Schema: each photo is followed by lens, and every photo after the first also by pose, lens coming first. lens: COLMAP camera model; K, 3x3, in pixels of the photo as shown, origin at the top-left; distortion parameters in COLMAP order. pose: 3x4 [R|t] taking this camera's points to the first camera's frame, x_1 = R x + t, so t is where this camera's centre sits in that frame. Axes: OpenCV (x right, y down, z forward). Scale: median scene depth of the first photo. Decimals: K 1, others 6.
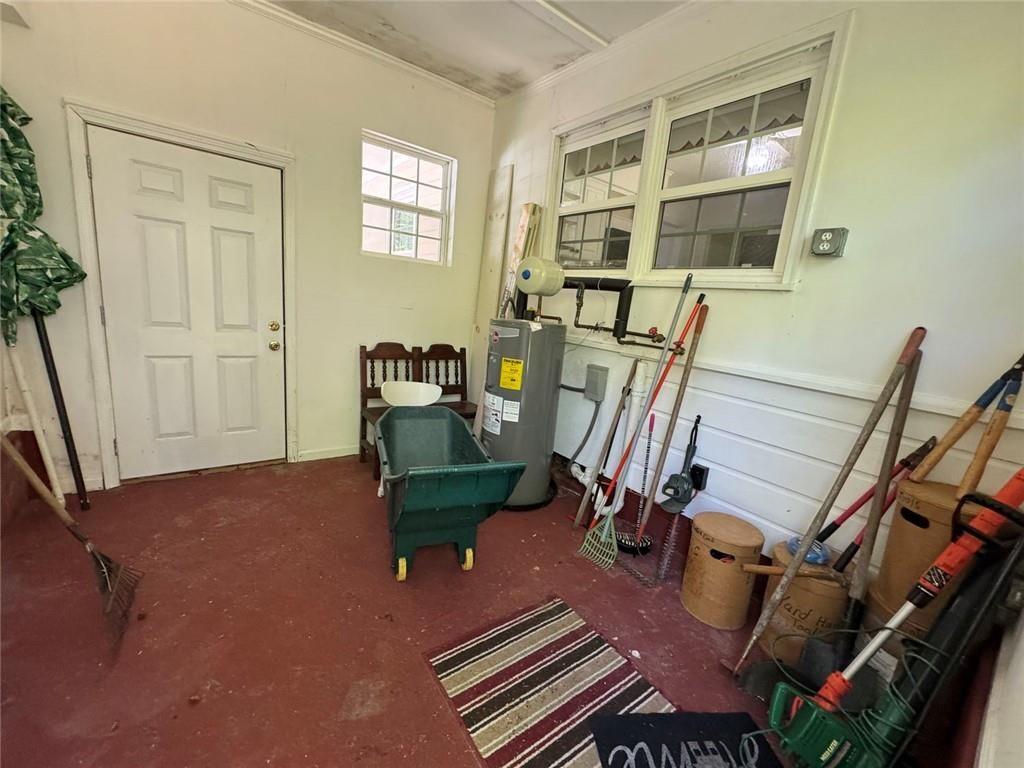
lens RADIAL K [[408.7, 0, 512.6], [0, 408.7, 381.8], [0, 0, 1]] dist [-0.001671, 0.000164]
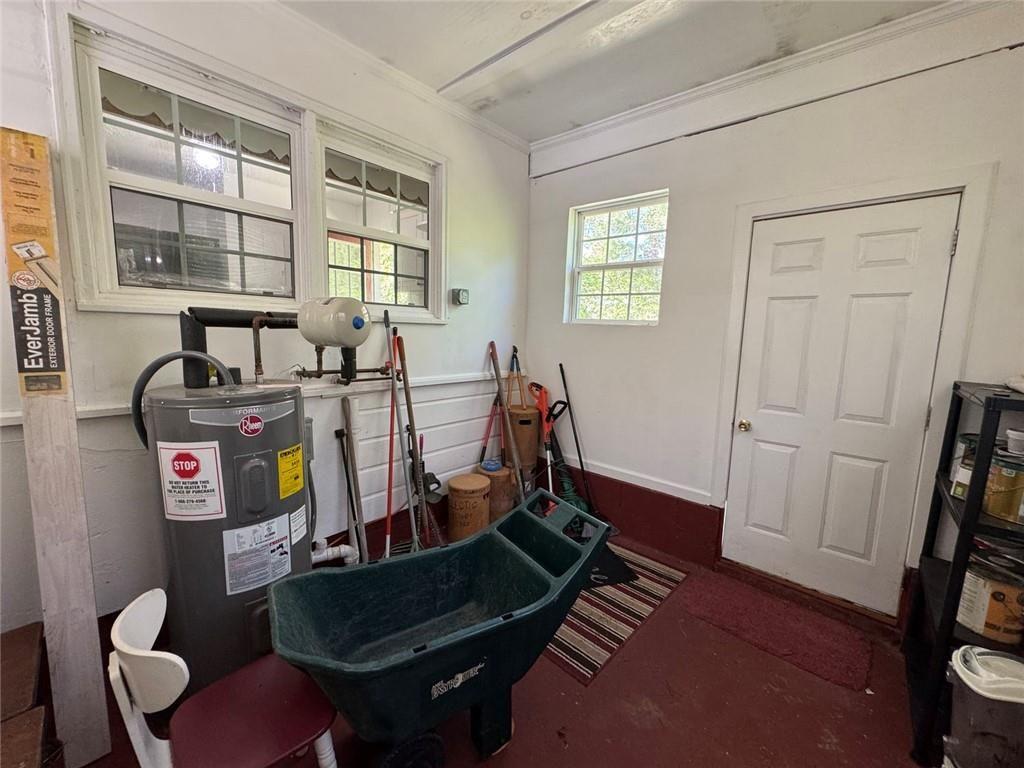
lens RADIAL K [[408.7, 0, 513.1], [0, 408.7, 382.2], [0, 0, 1]] dist [-0.001671, 0.000164]
pose [[-0.186110, -0.221907, 0.957142, -0.768349], [0.142223, 0.957817, 0.249718, -0.310251], [-0.972181, 0.182603, -0.146699, 0.869740]]
